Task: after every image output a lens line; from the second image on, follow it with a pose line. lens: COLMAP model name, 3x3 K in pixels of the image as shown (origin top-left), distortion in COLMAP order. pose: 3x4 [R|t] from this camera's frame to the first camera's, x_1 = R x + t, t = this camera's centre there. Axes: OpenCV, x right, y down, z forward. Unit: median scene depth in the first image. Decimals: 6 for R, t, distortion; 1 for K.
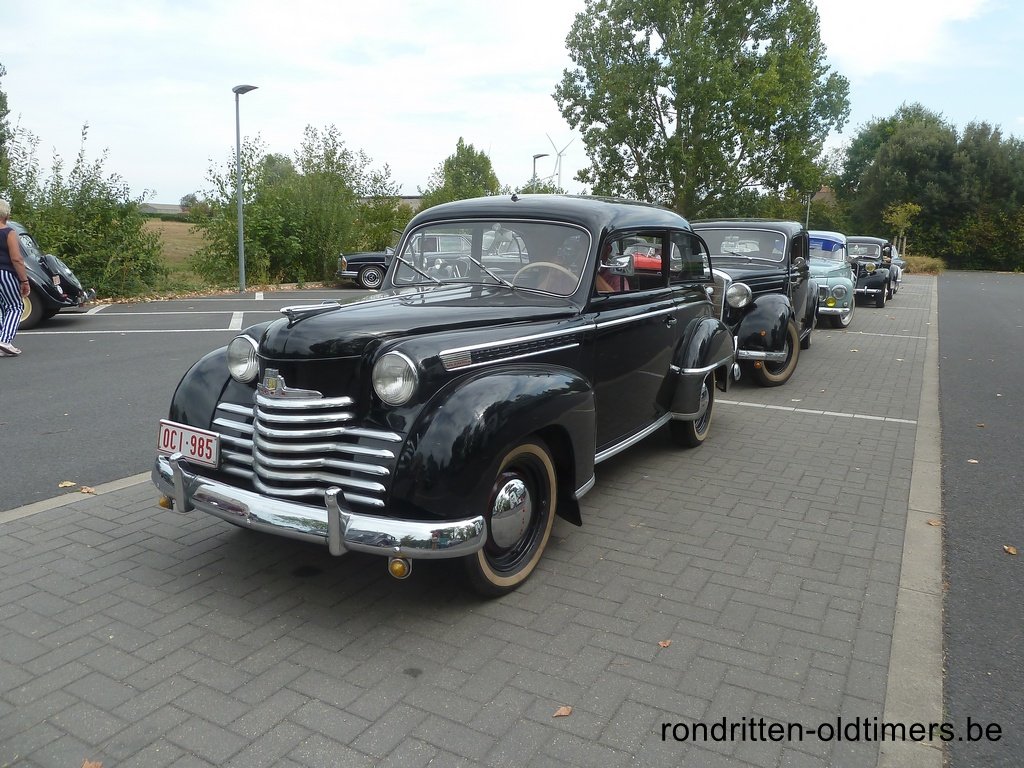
lens RADIAL K [[757.7, 0, 524.8], [0, 757.7, 380.4], [0, 0, 1]] dist [-0.027000, -0.000547]
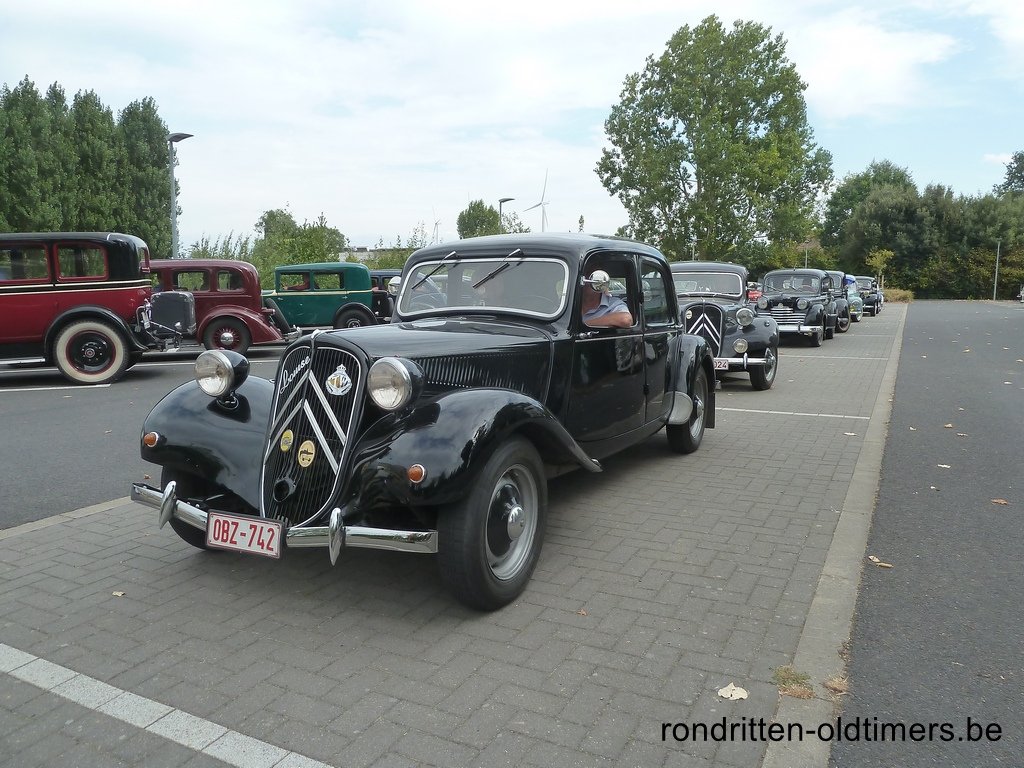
lens RADIAL K [[757.7, 0, 524.8], [0, 757.7, 380.4], [0, 0, 1]] dist [-0.027000, -0.000547]
pose [[0.999406, -0.027674, 0.020522, -0.120909], [0.028859, 0.997788, -0.059889, 0.042629], [-0.018820, 0.060445, 0.997994, -0.231219]]
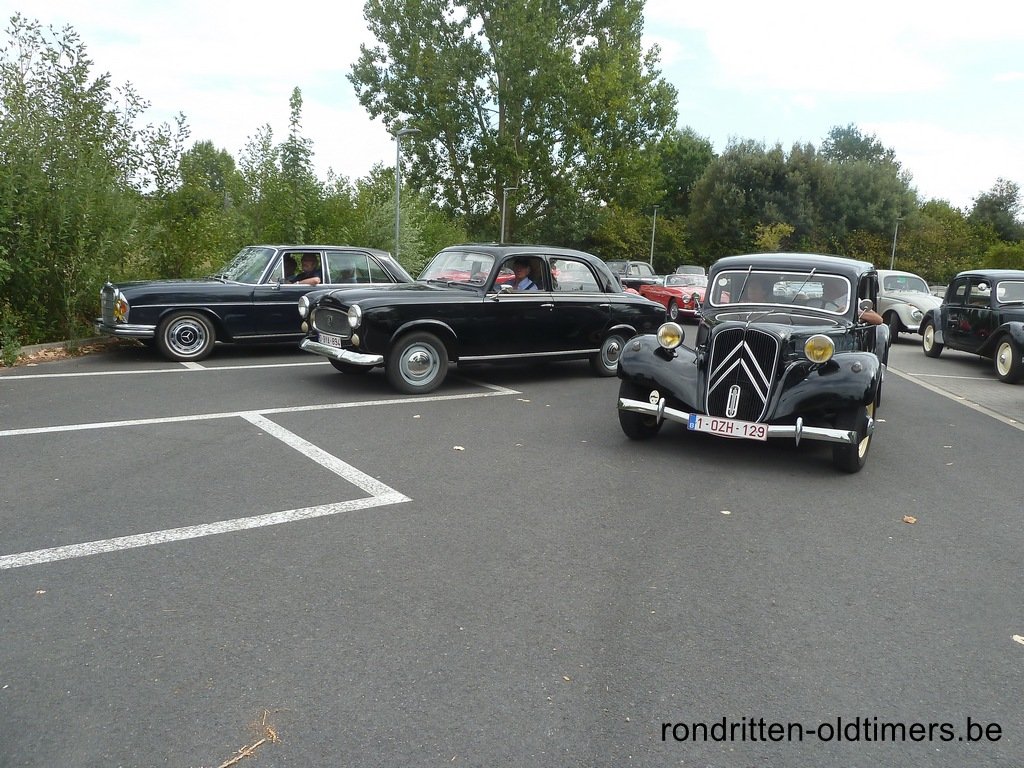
lens RADIAL K [[748.4, 0, 512.0], [0, 748.4, 384.0], [0, 0, 1]] dist [-0.012349, 0.000261]
pose [[0.949505, -0.026482, 0.312632, -0.059187], [0.029061, 0.999571, -0.003594, -0.037561], [-0.312403, 0.012499, 0.949867, 0.190443]]
